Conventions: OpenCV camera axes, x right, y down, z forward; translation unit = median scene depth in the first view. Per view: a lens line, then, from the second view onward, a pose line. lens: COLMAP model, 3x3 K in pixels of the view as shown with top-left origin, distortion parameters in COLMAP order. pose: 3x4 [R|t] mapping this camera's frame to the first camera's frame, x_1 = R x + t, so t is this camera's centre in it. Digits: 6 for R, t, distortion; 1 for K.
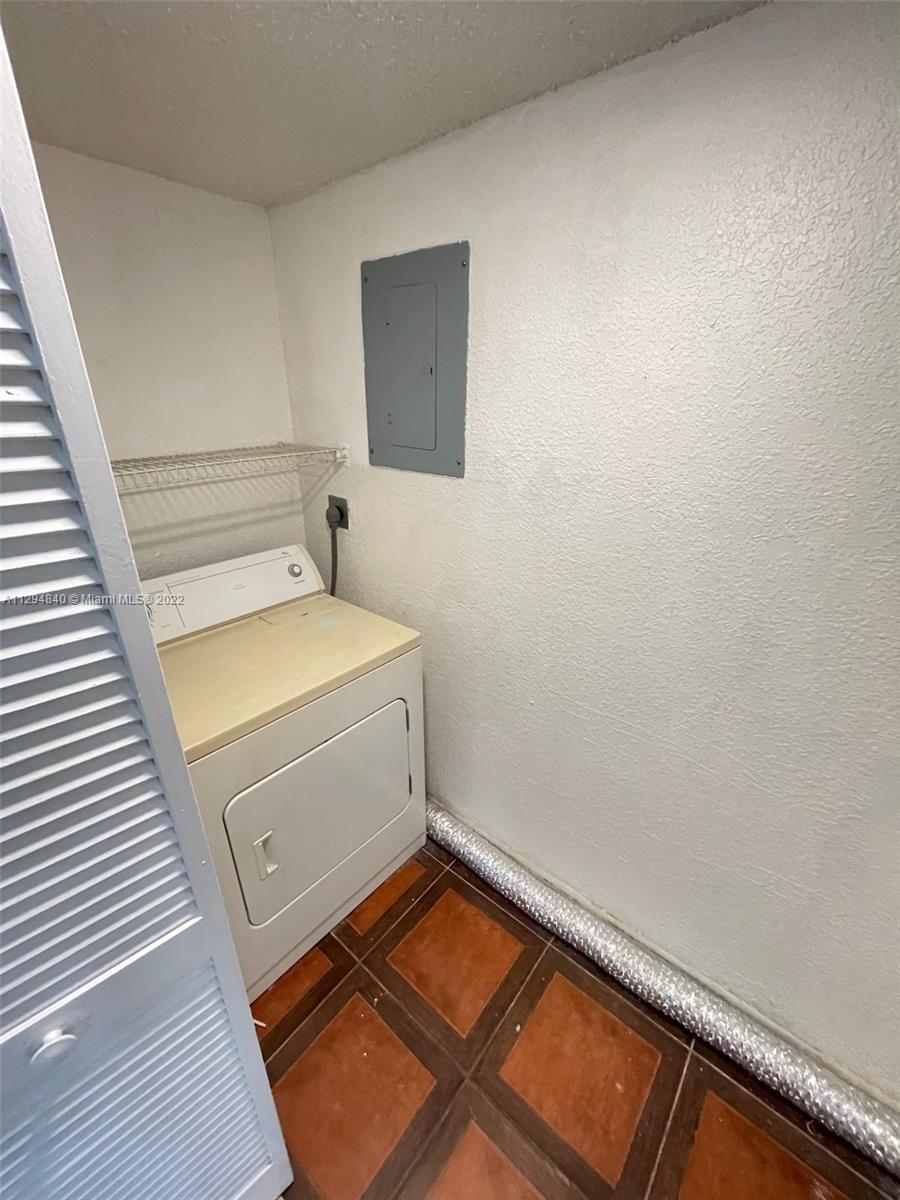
lens RADIAL K [[485.7, 0, 448.4], [0, 485.7, 597.8], [0, 0, 1]] dist [-0.000655, -0.001297]
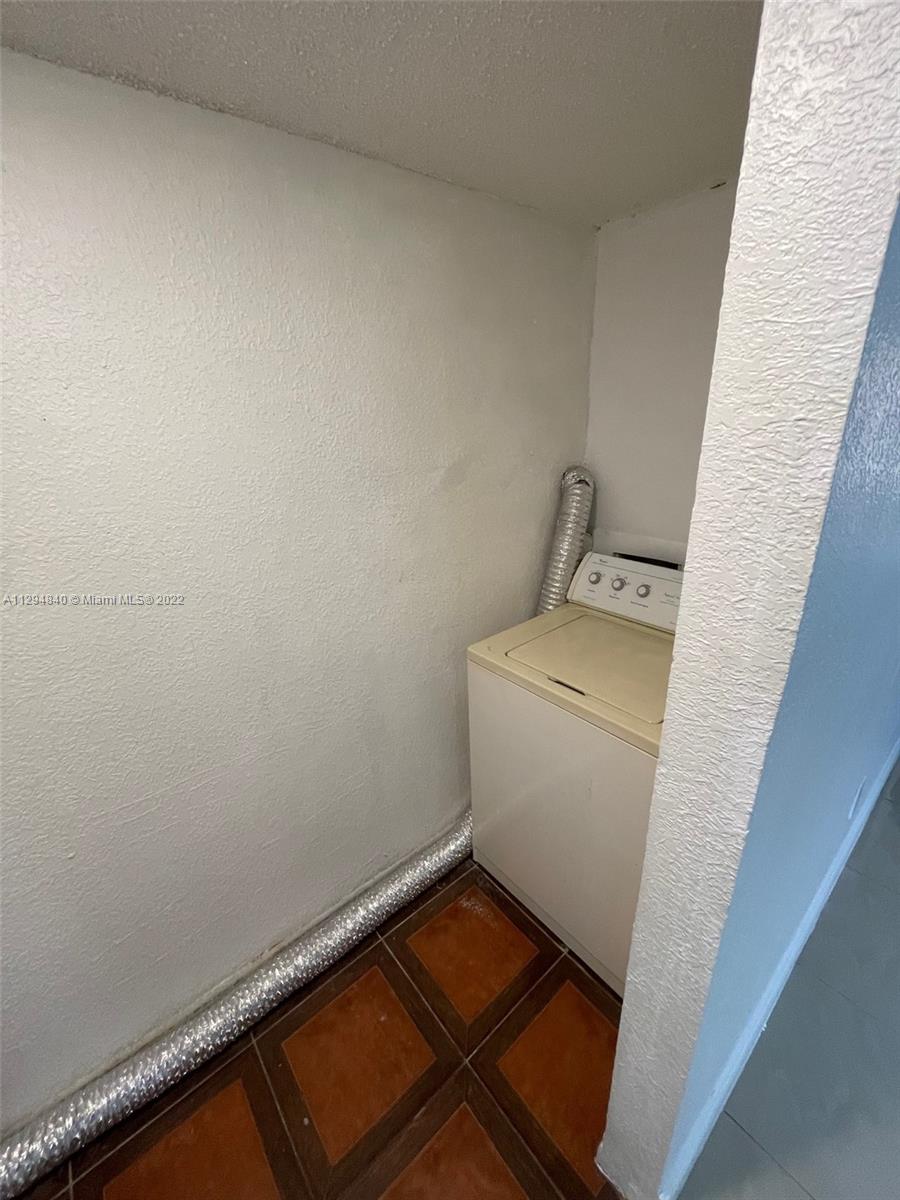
lens RADIAL K [[485.7, 0, 448.4], [0, 485.7, 597.8], [0, 0, 1]] dist [-0.000655, -0.001297]
pose [[0.179632, -0.362673, 0.914440, -0.272670], [0.416082, 0.870329, 0.263444, -0.083349], [-0.891408, 0.333159, 0.307241, 0.160320]]
